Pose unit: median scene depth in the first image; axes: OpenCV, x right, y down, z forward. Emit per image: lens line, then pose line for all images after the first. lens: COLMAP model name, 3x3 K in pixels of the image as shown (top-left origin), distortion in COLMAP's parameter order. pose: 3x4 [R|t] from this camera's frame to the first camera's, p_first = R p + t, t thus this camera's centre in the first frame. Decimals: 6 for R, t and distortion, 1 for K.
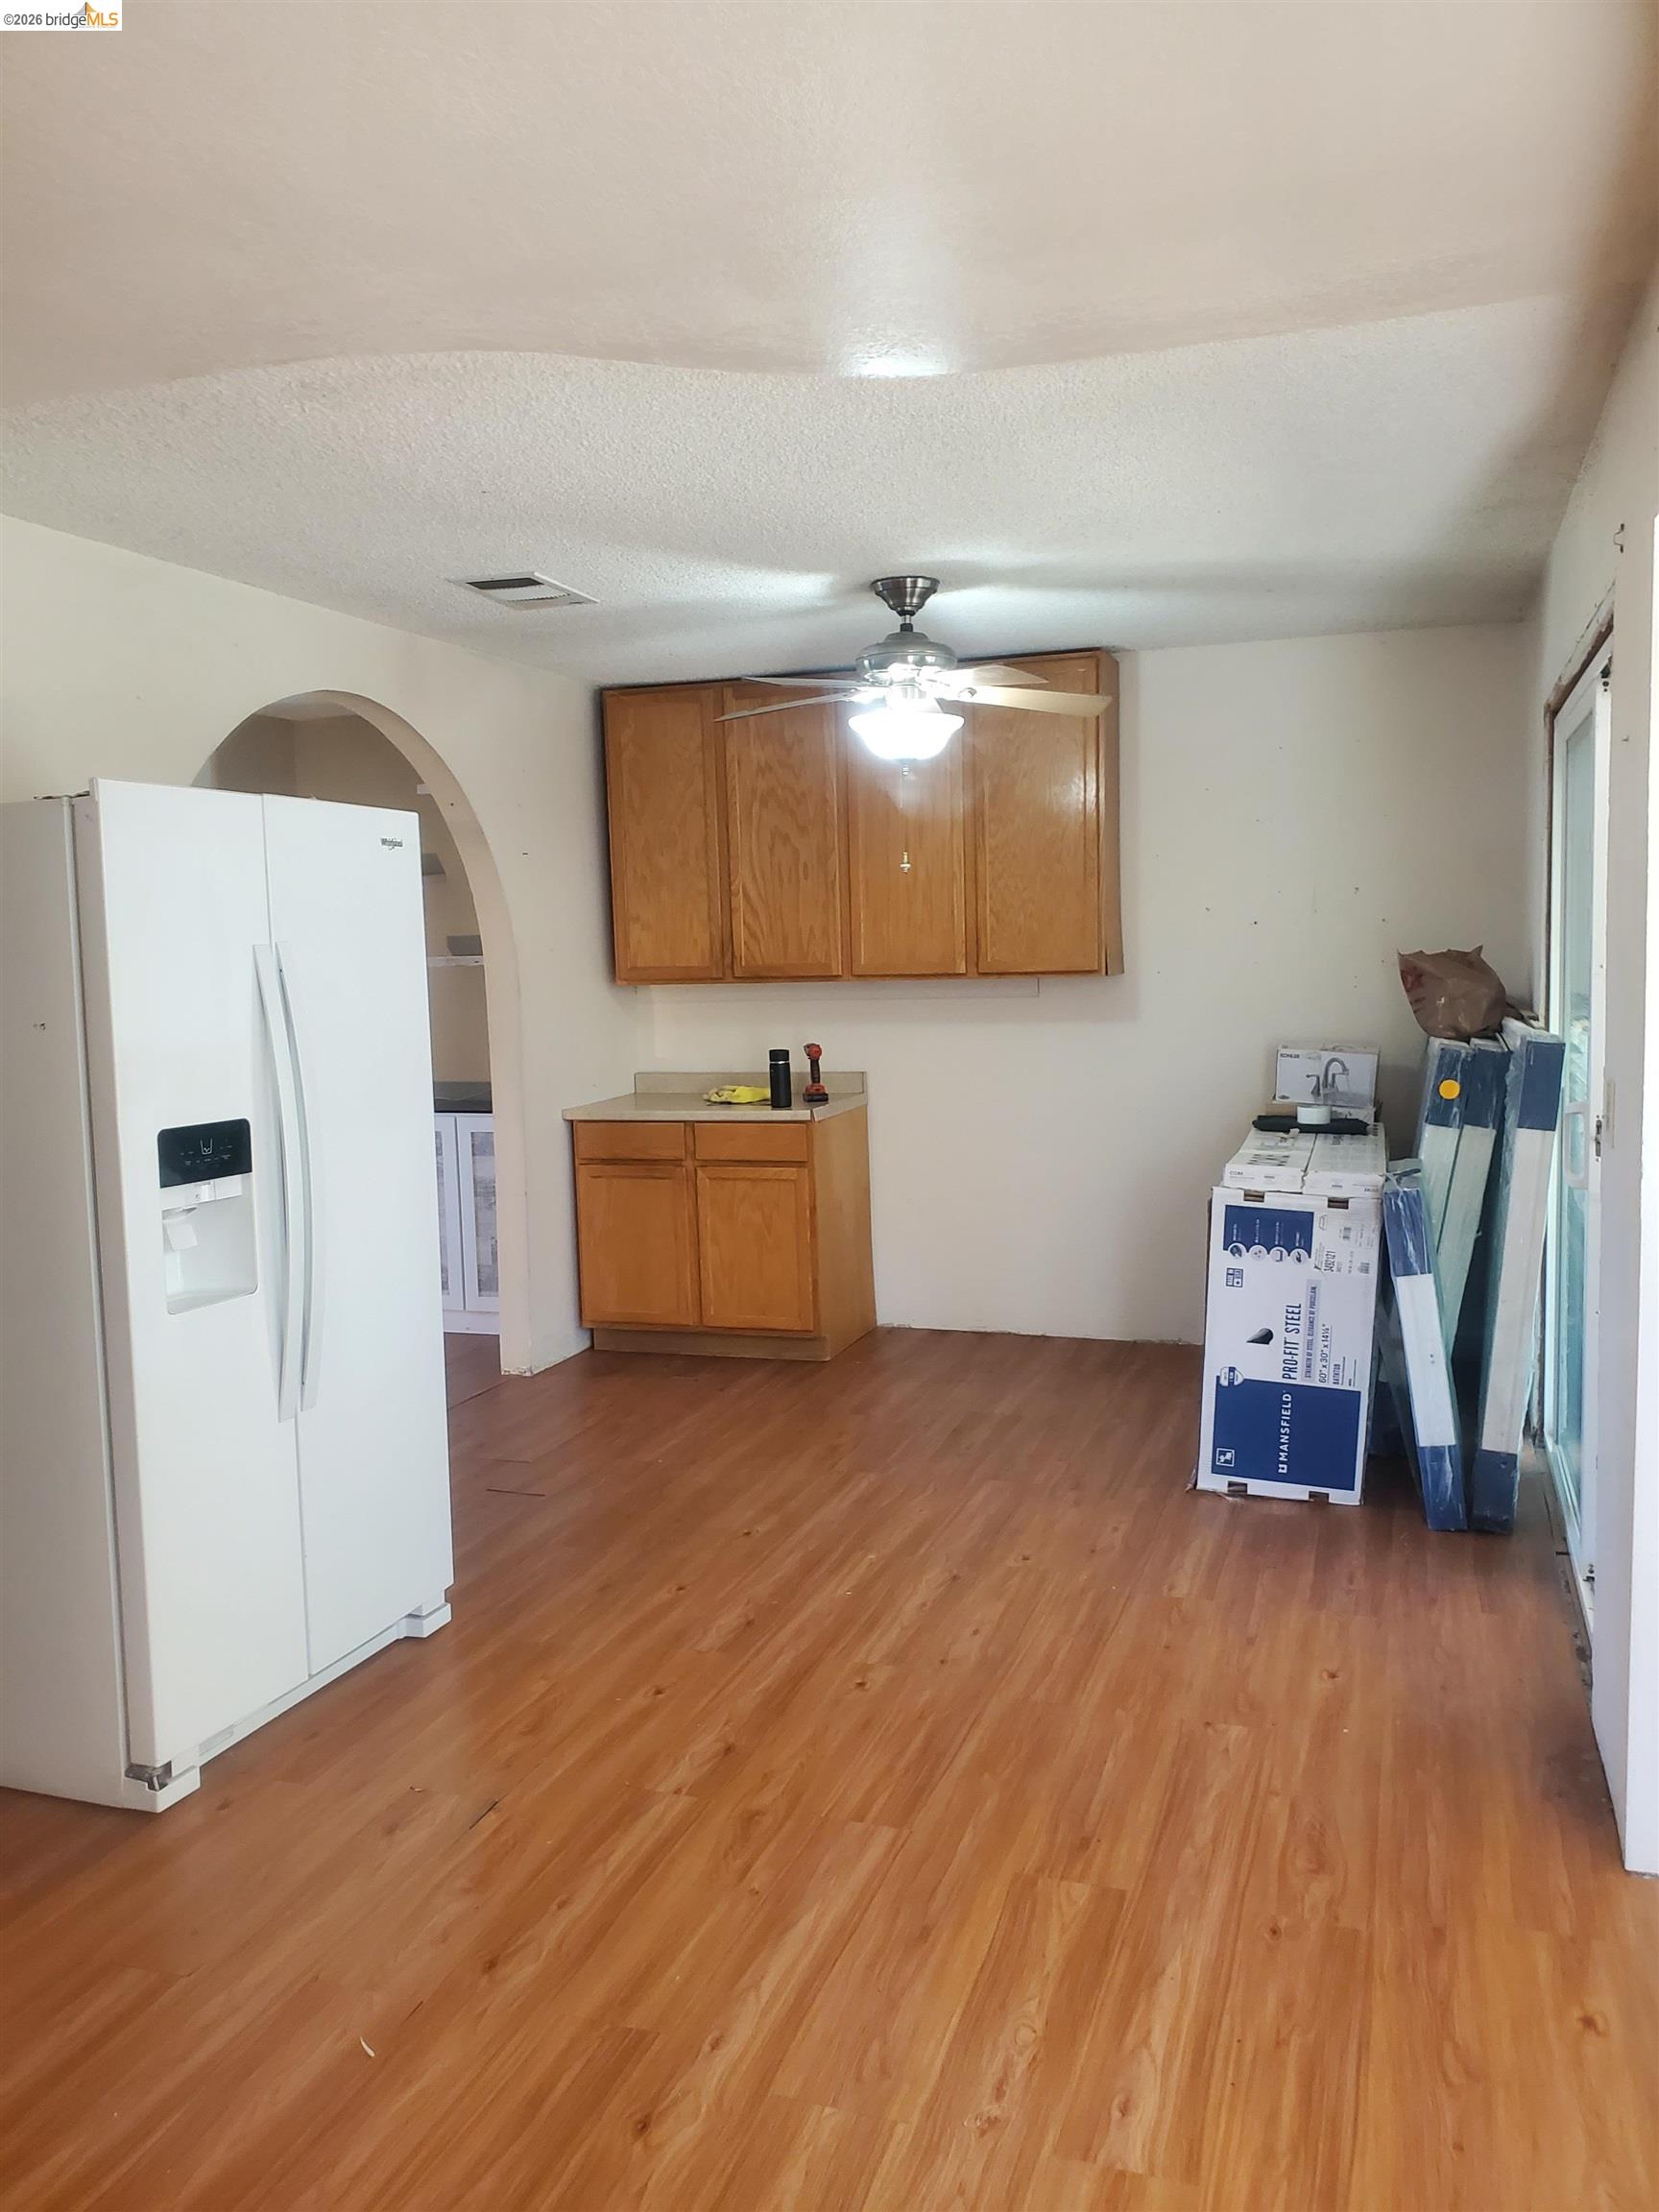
lens RADIAL K [[1755.3, 0, 793.0], [0, 1755.3, 1093.7], [0, 0, 1]] dist [0.043906, 0.012924]
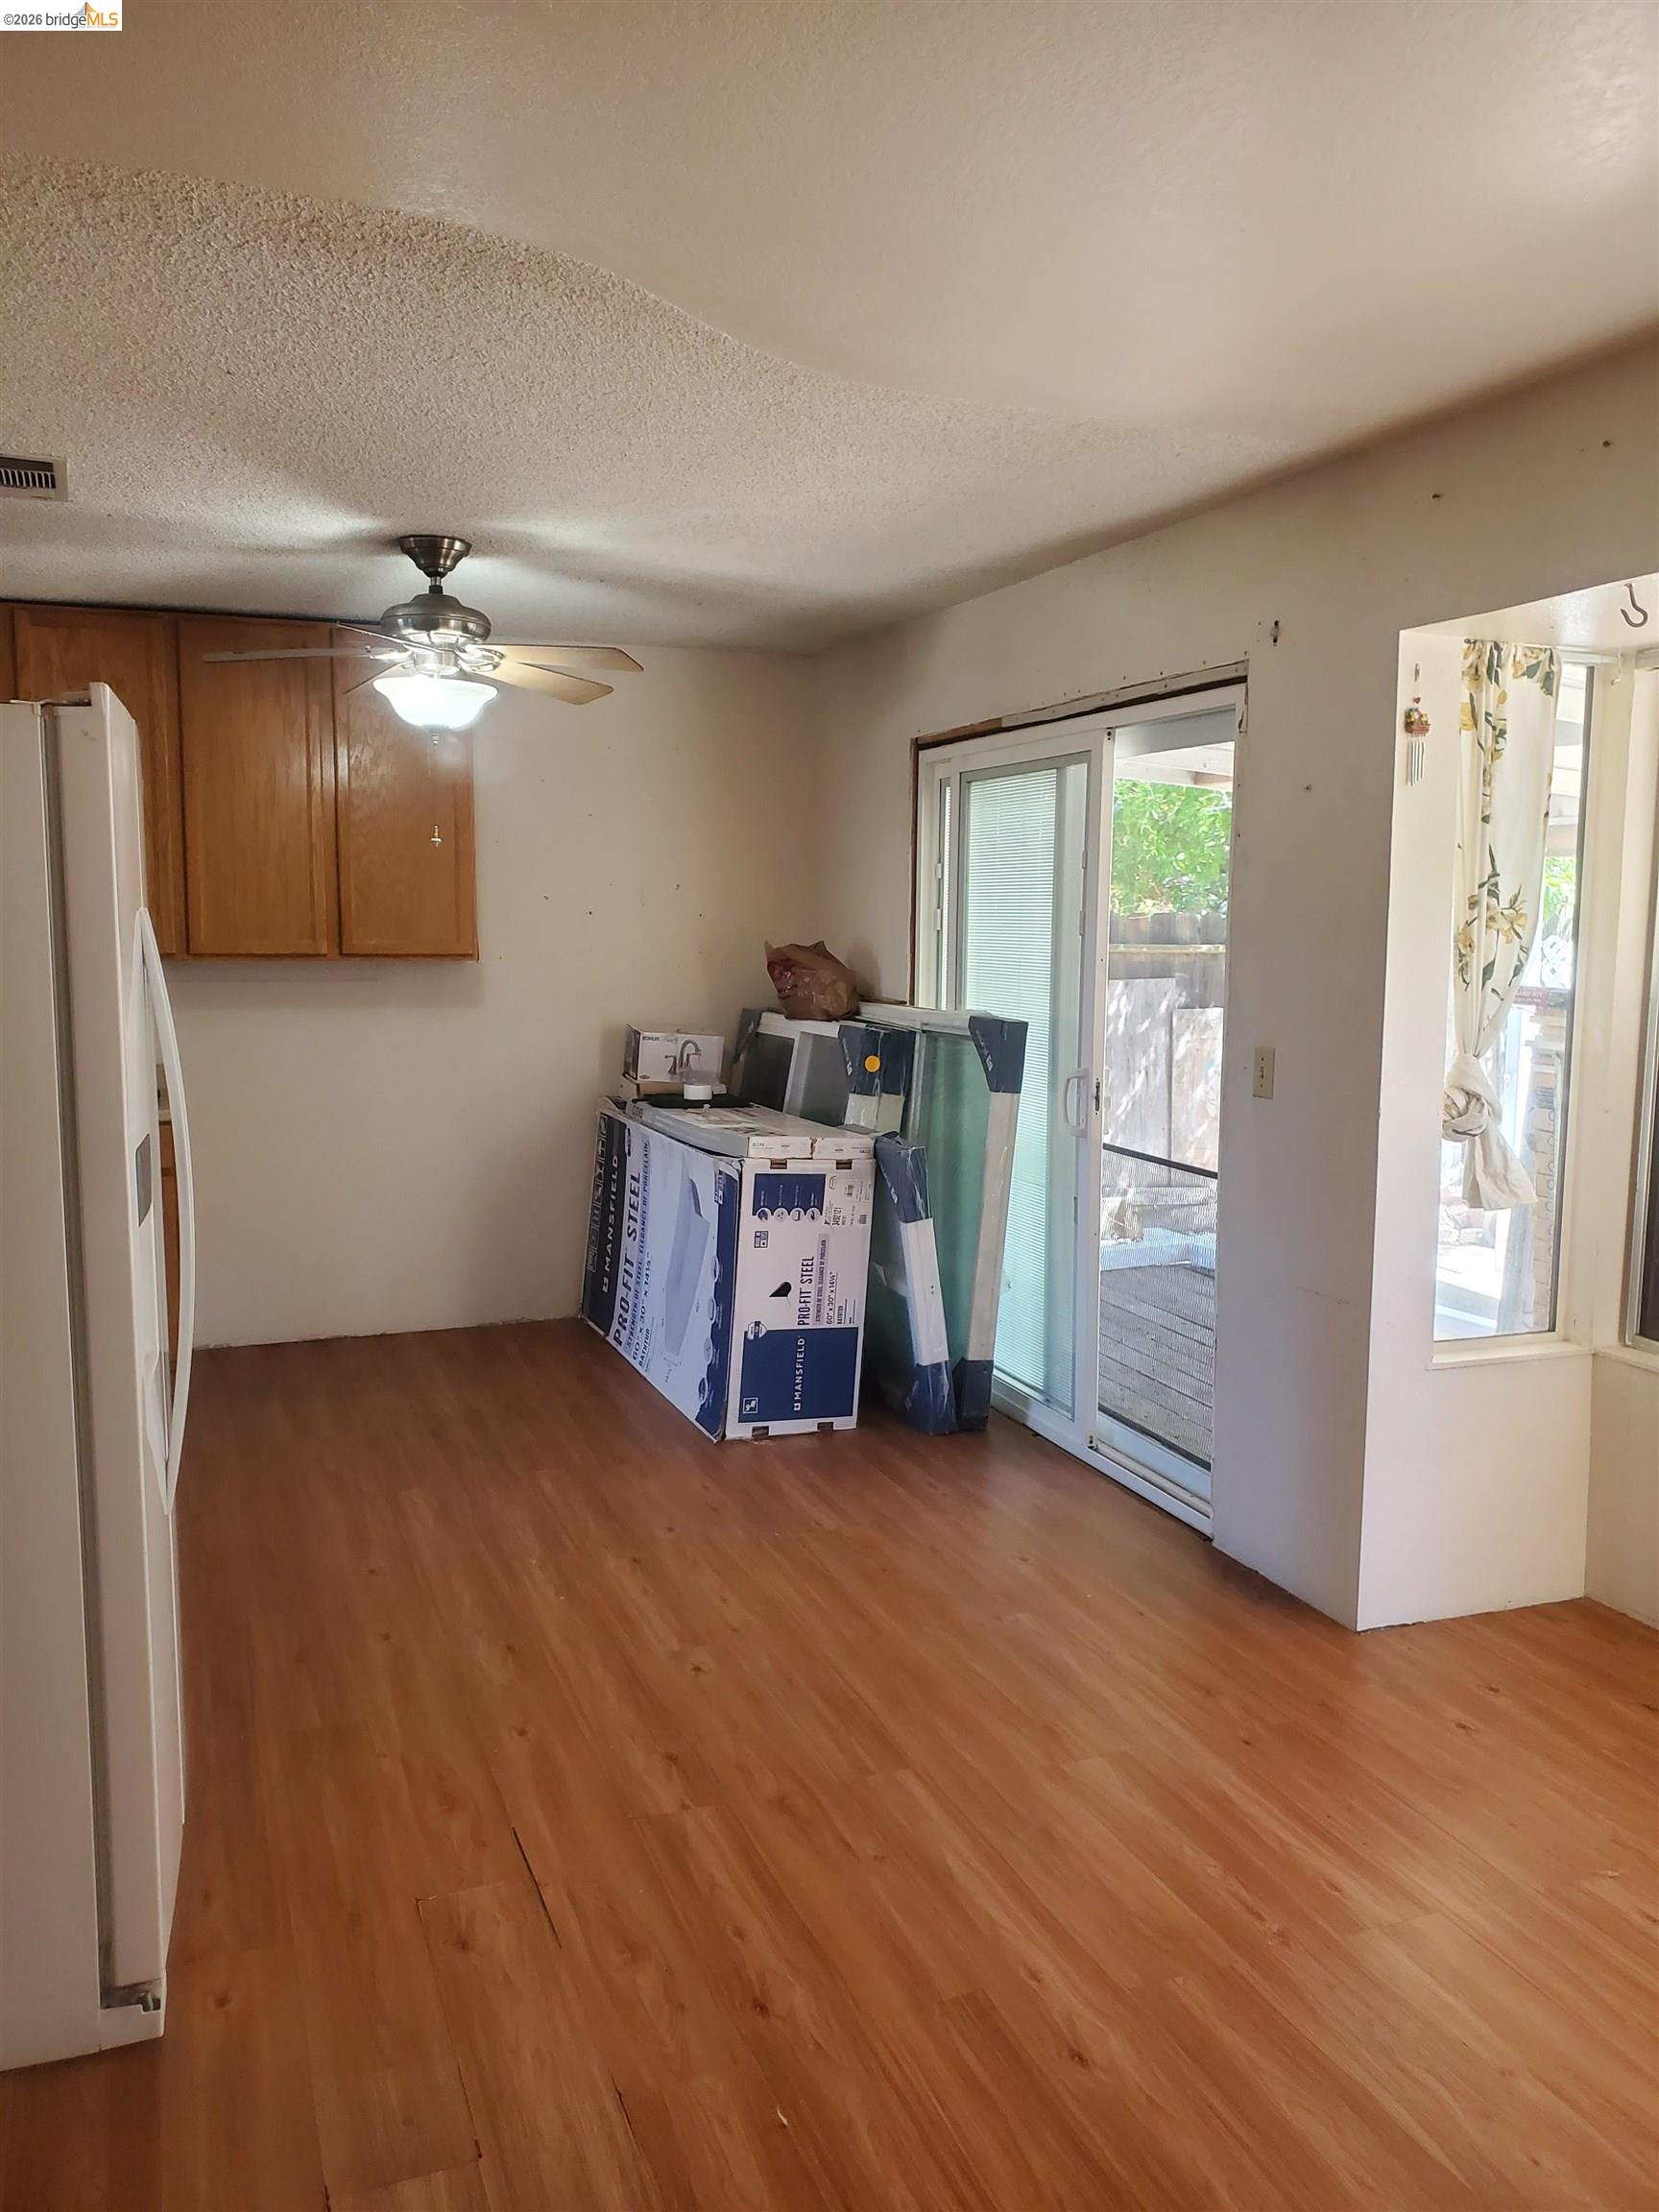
lens RADIAL K [[1755.3, 0, 831.6], [0, 1755.3, 1103.9], [0, 0, 1]] dist [0.043906, 0.012924]
pose [[0.753057, -0.043925, 0.656487, -0.432068], [0.034909, 0.999031, 0.026800, -0.007228], [-0.657028, 0.002735, 0.753861, 0.154398]]
